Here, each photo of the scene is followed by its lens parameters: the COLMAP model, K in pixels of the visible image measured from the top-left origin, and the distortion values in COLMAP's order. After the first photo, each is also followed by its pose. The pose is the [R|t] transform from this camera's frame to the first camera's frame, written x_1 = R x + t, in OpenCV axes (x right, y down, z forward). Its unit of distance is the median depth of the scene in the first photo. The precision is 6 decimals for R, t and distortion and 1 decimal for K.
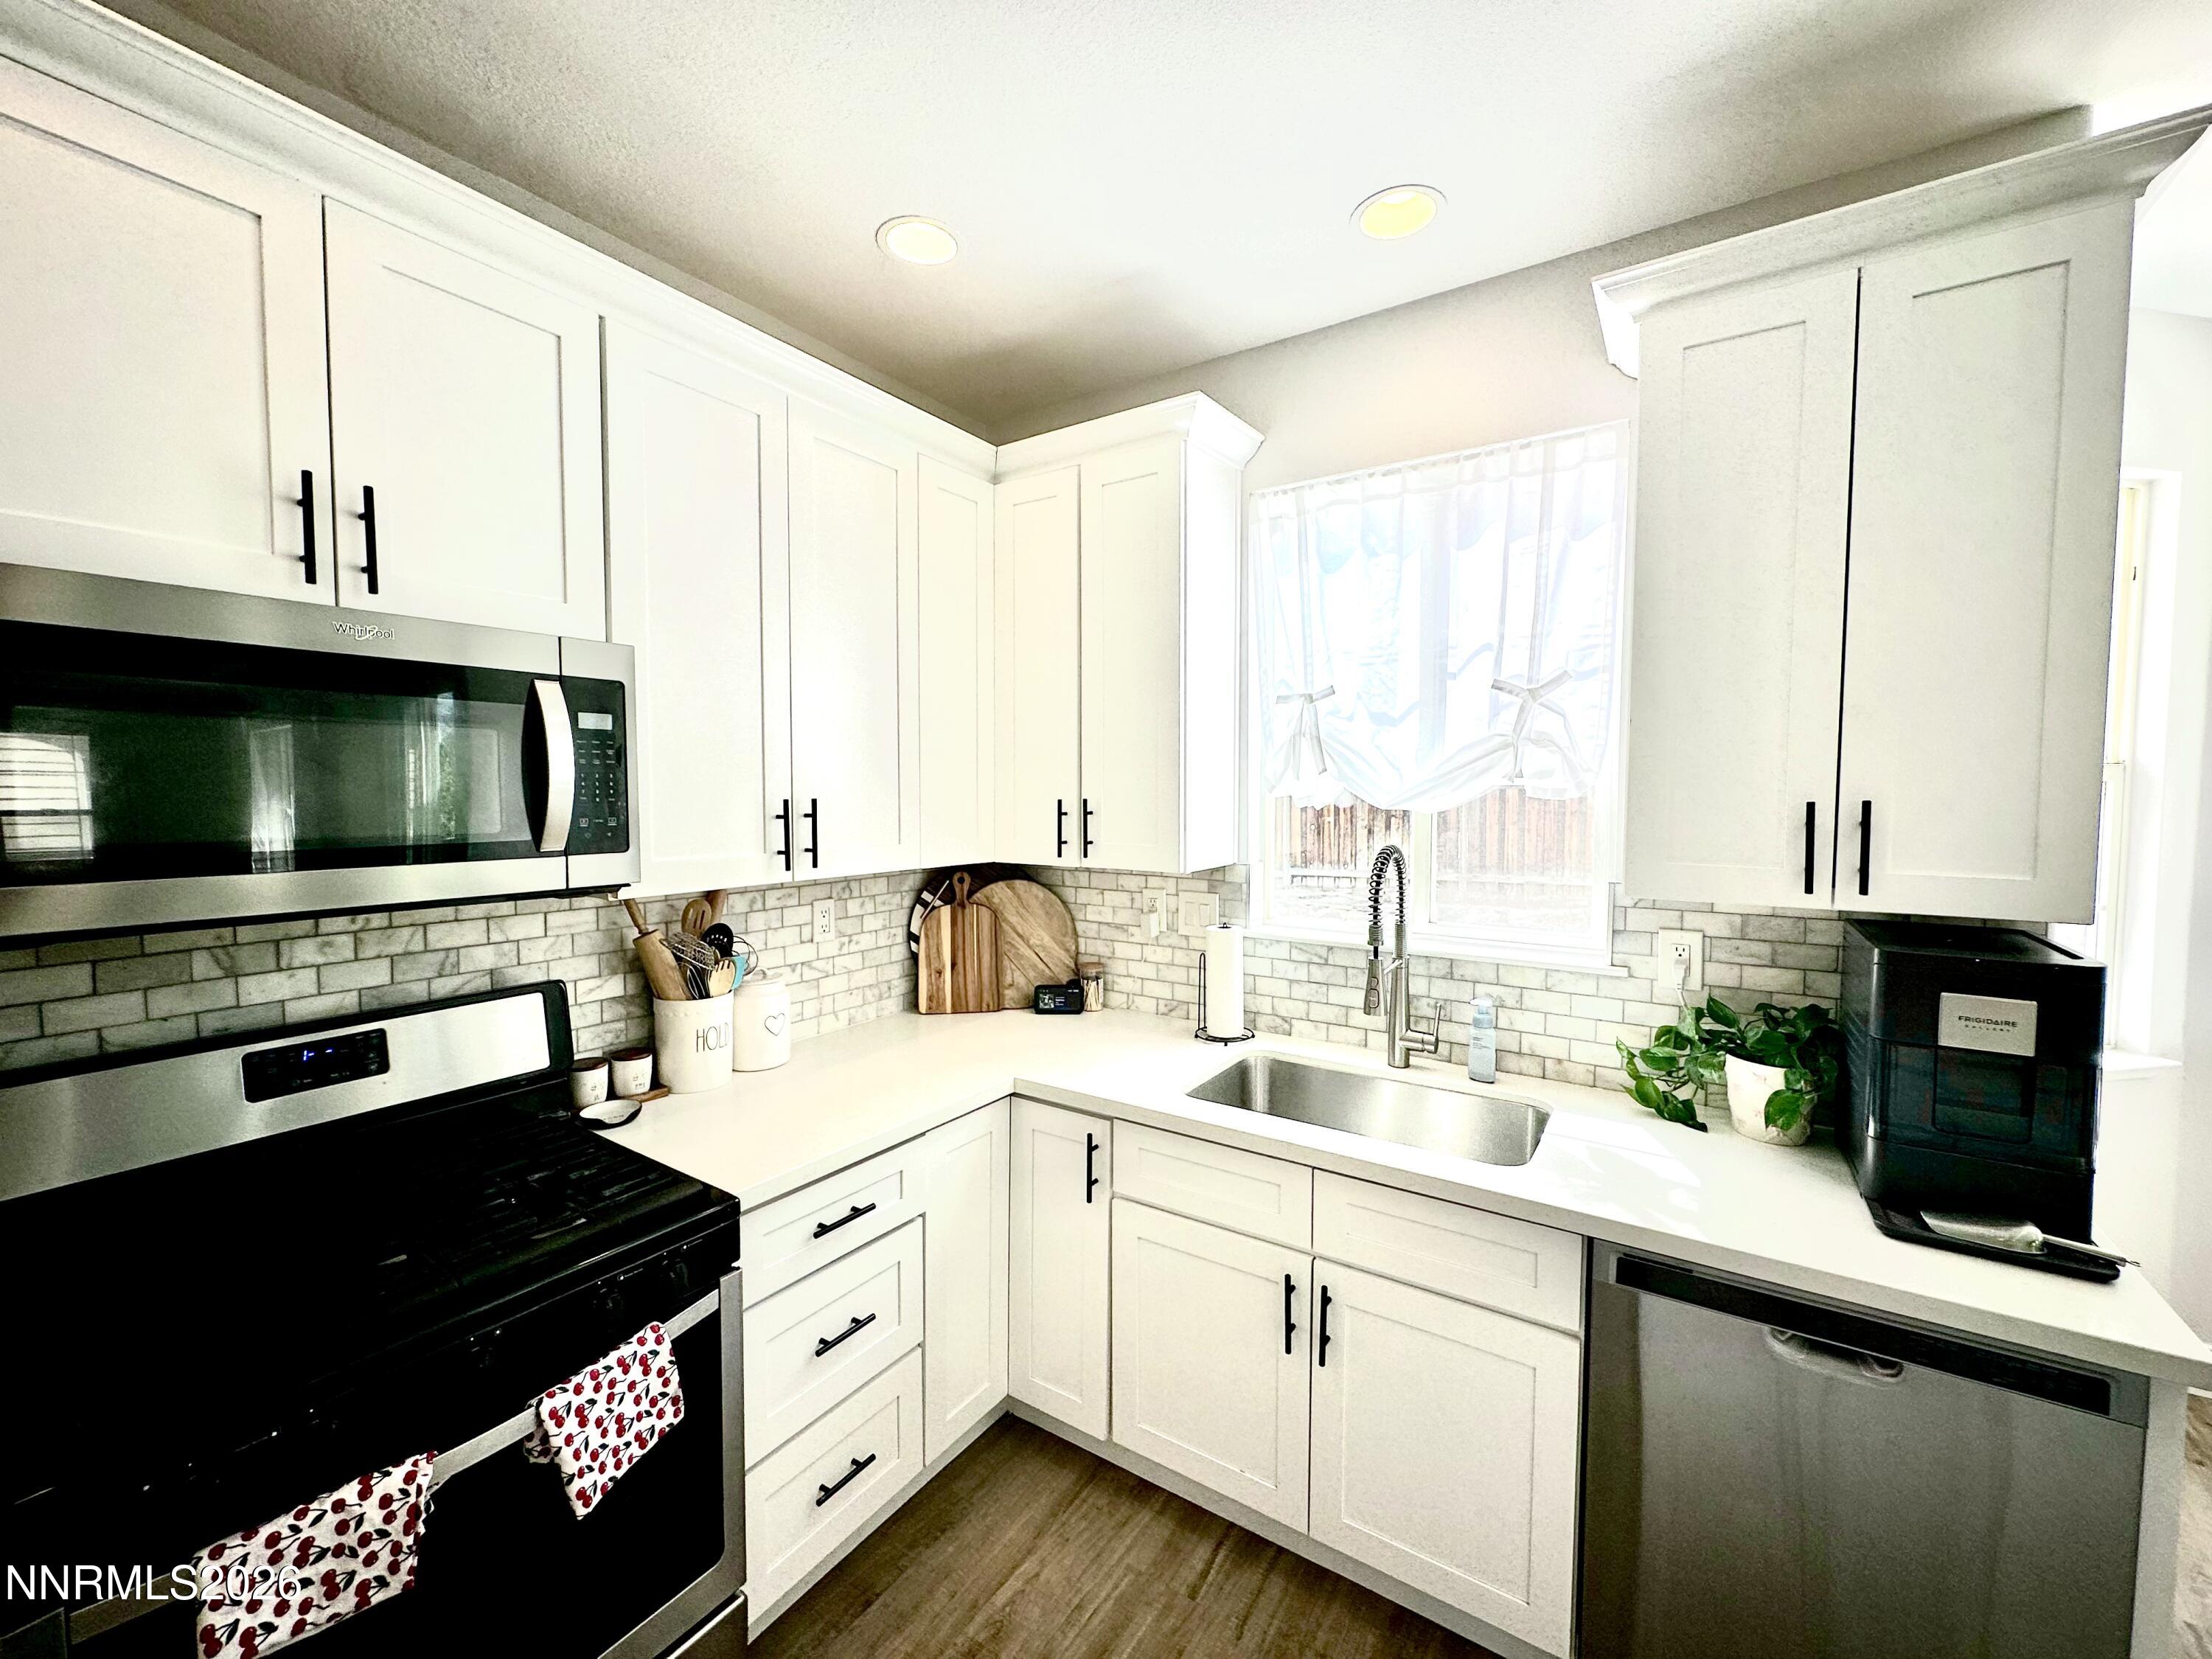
lens RADIAL K [[889.7, 0, 1107.8], [0, 889.7, 832.4], [0, 0, 1]] dist [-0.000059, -0.000003]
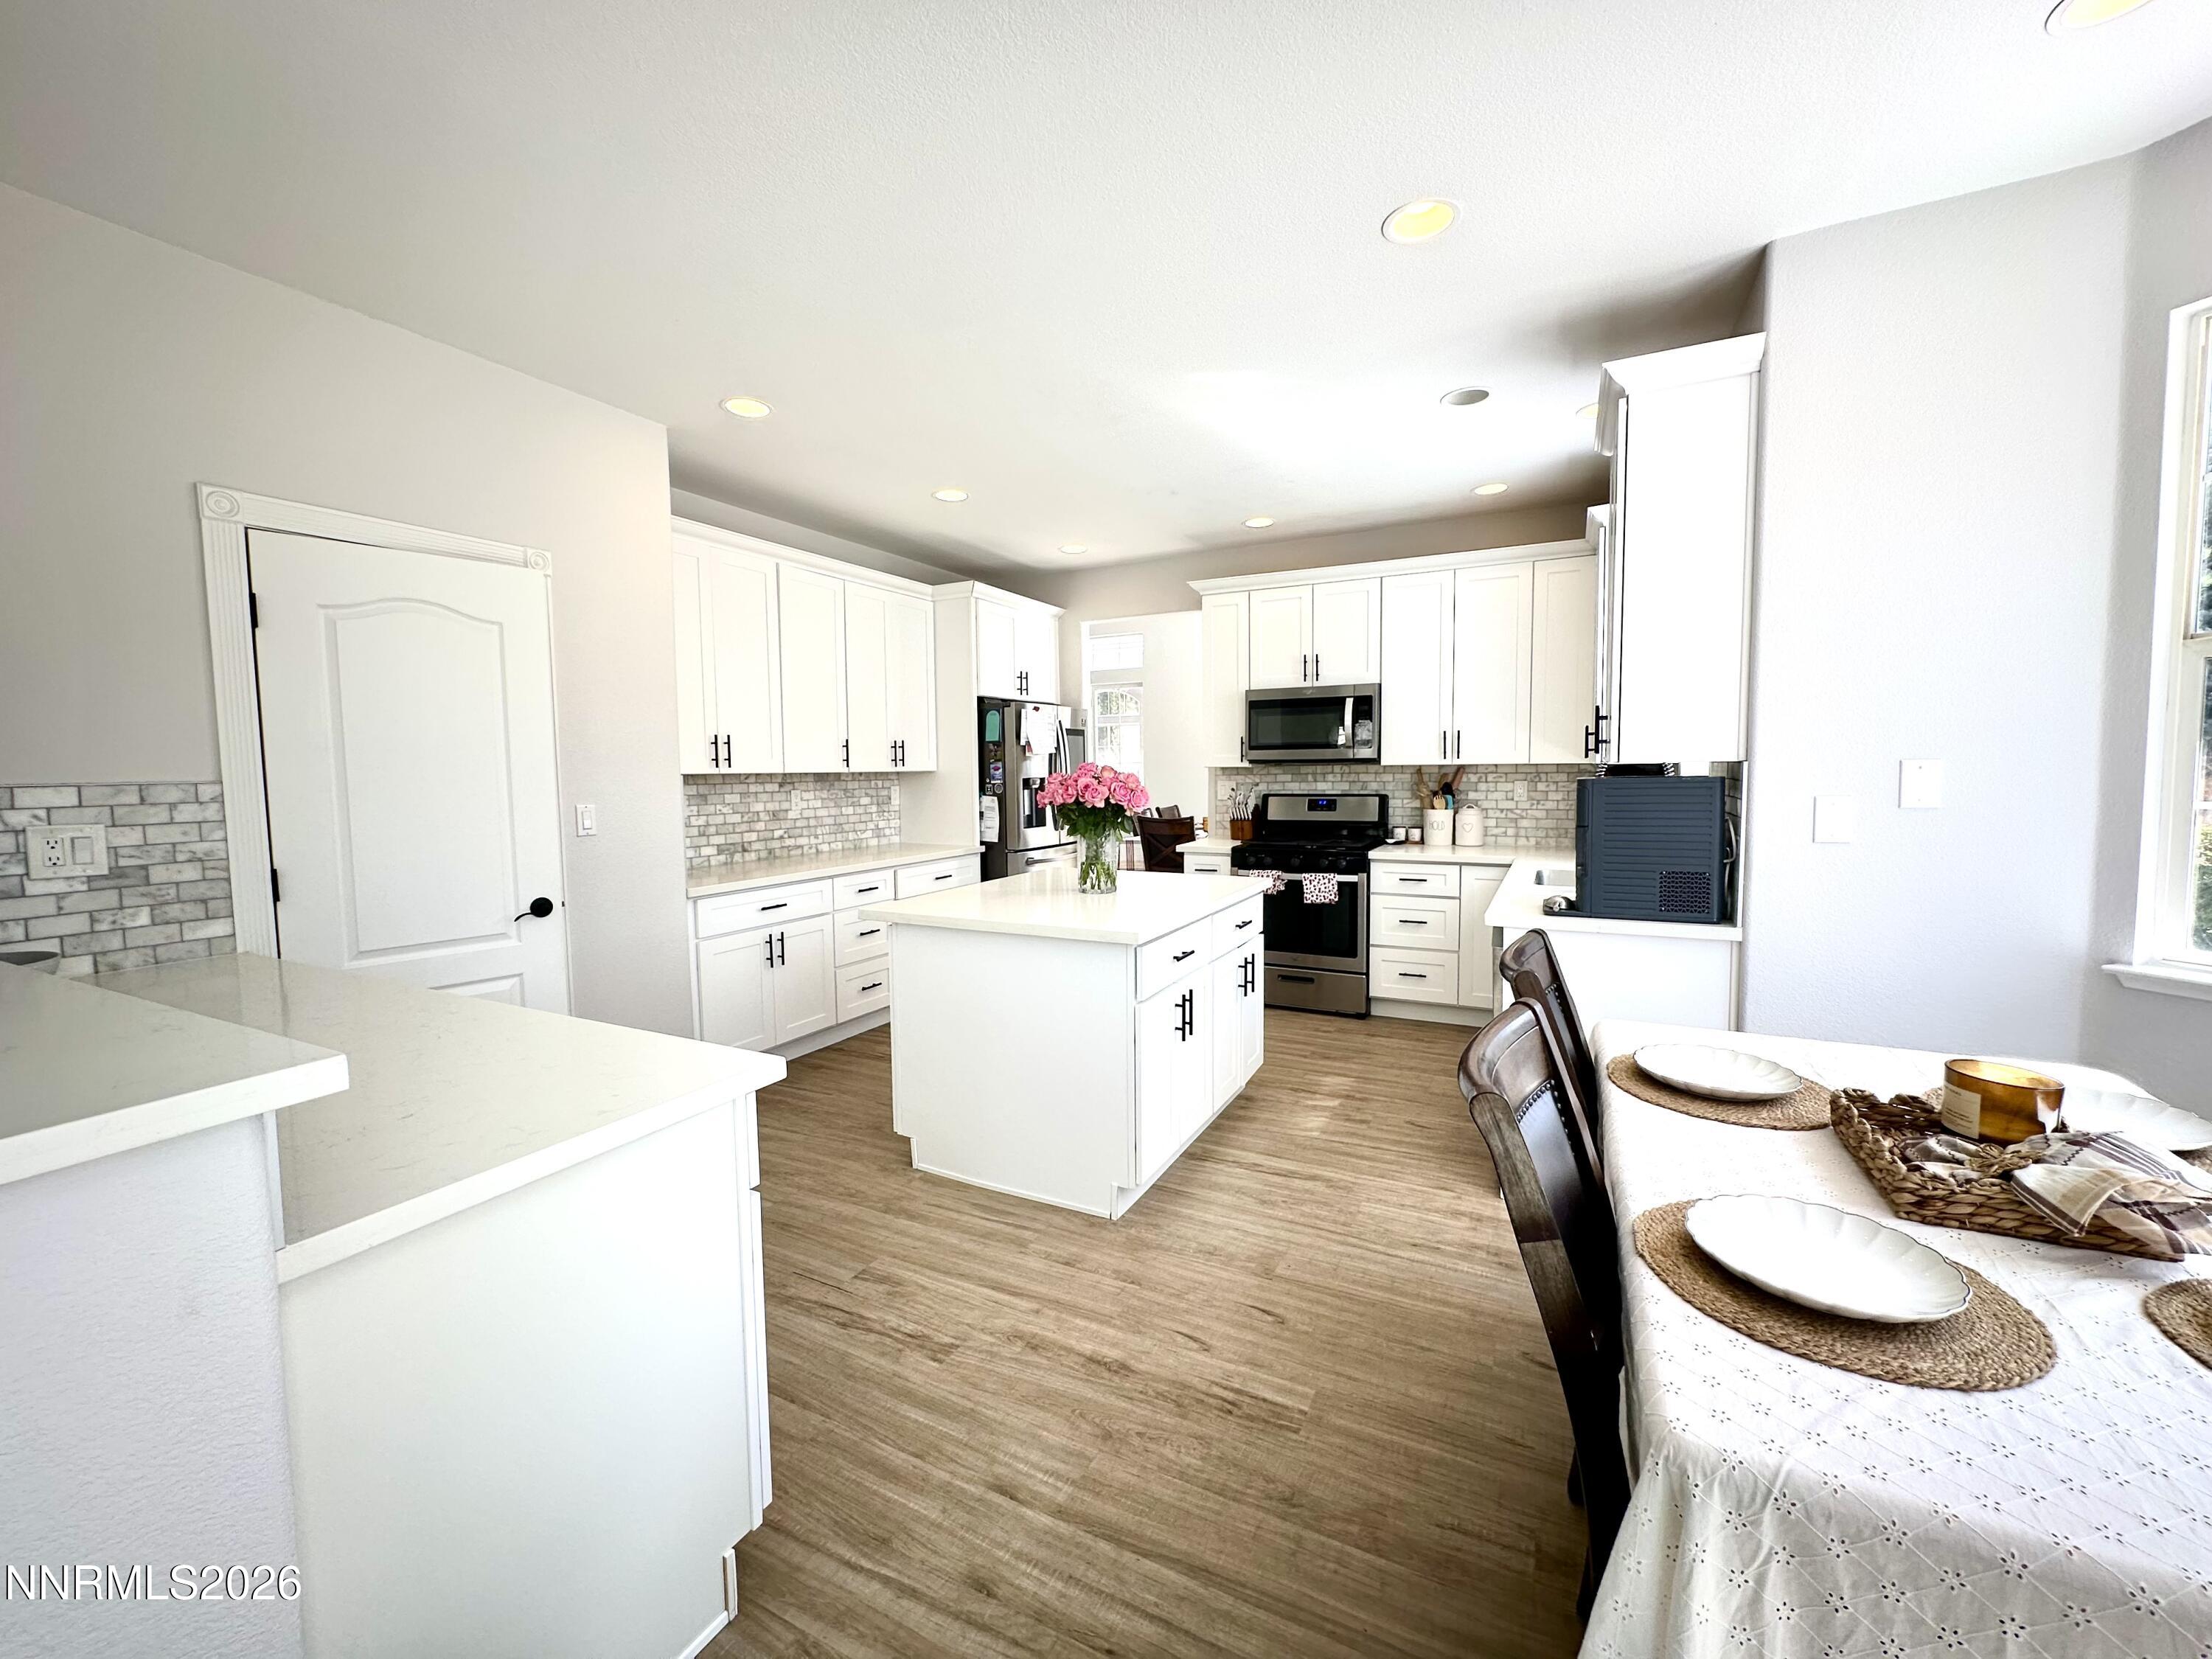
lens RADIAL K [[889.7, 0, 1107.8], [0, 889.7, 832.4], [0, 0, 1]] dist [-0.000059, -0.000003]
pose [[0.099843, 0.080171, -0.991768, 1.951442], [-0.033784, 0.996447, 0.077148, 0.080598], [0.994430, 0.025803, 0.102197, -0.197608]]
